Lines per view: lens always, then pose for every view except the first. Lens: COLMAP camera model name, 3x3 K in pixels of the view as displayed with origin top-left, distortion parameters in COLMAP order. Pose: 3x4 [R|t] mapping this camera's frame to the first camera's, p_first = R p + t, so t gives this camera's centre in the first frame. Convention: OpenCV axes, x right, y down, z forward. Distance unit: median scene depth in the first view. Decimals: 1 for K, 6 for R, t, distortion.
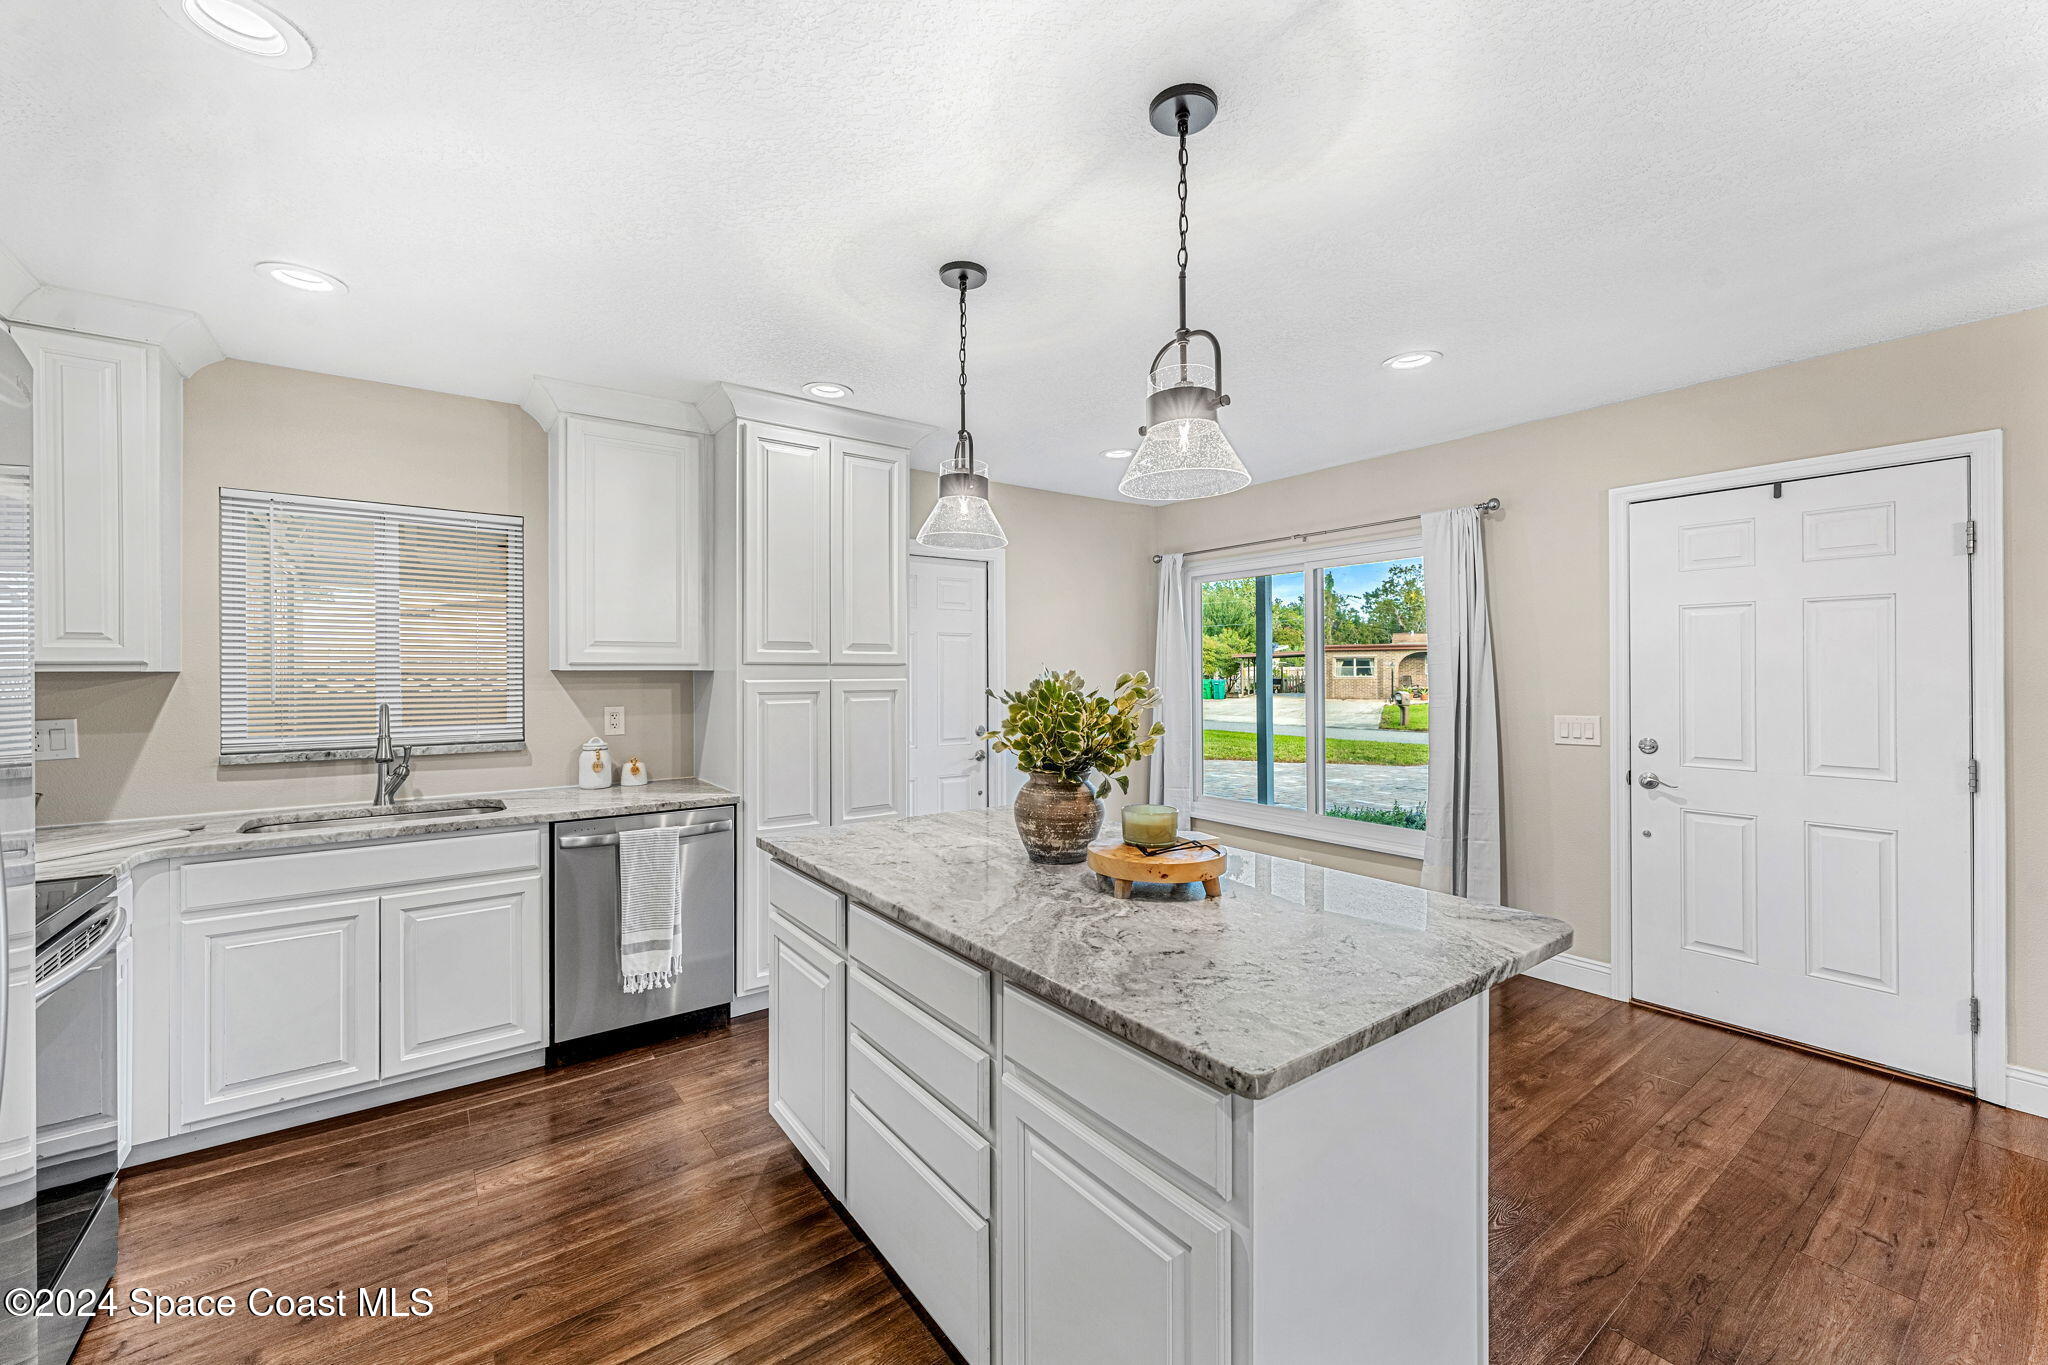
lens RADIAL K [[820.7, 0, 1024.0], [0, 820.7, 670.2], [0, 0, 1]] dist [0.000694, -0.000576]
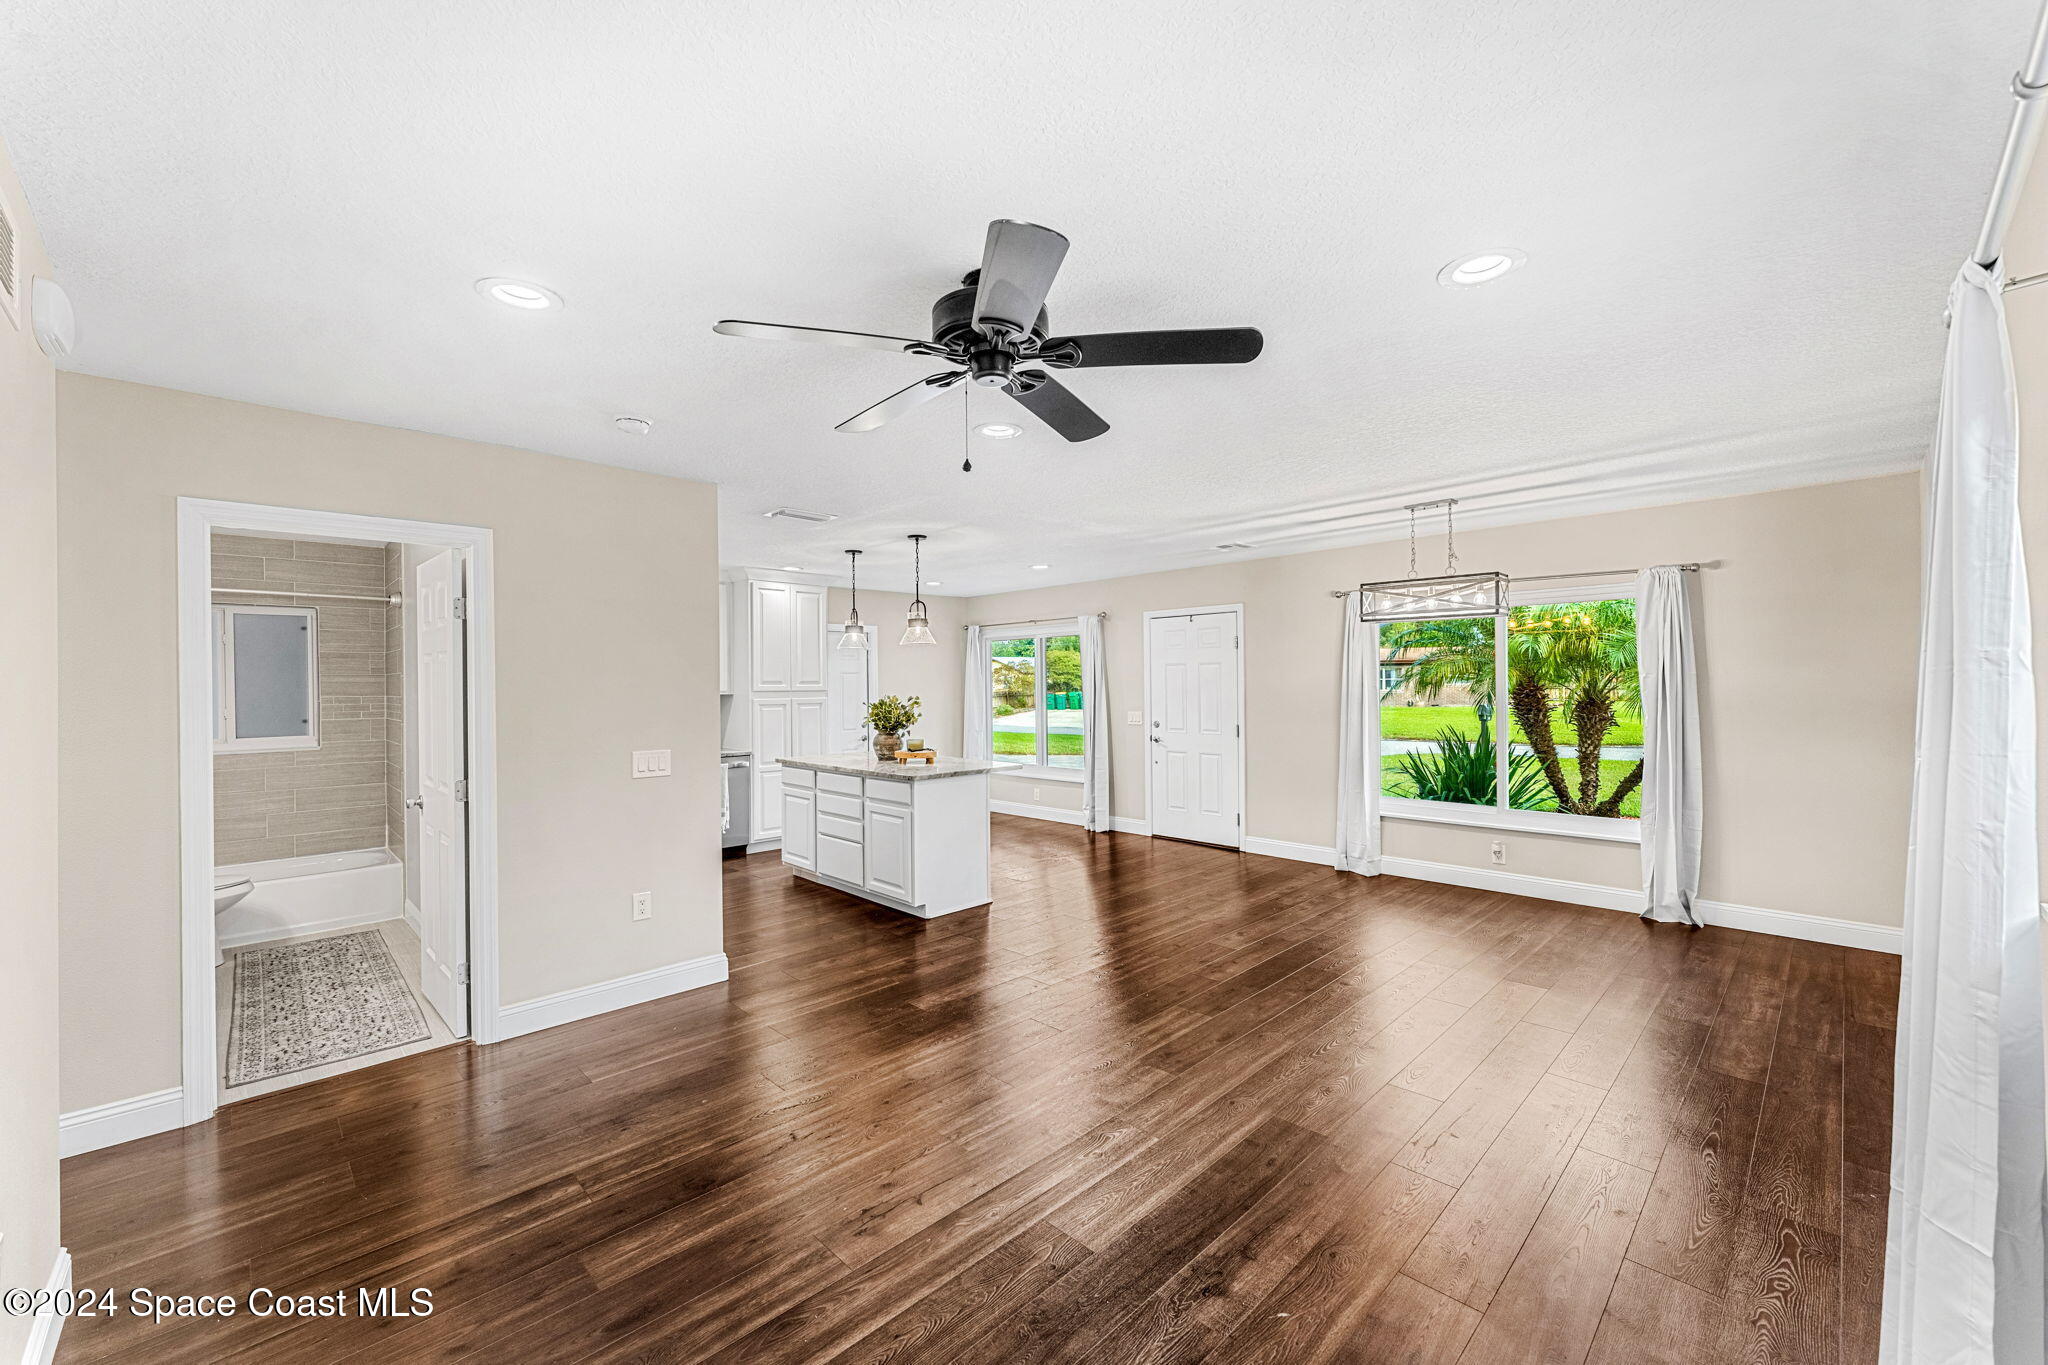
lens RADIAL K [[820.7, 0, 1032.8], [0, 820.7, 685.7], [0, 0, 1]] dist [0.000694, -0.000576]
pose [[0.990038, -0.006134, 0.140666, 0.101148], [0.005497, 0.999973, 0.004915, -0.033033], [-0.140692, -0.004093, 0.990045, -1.408865]]
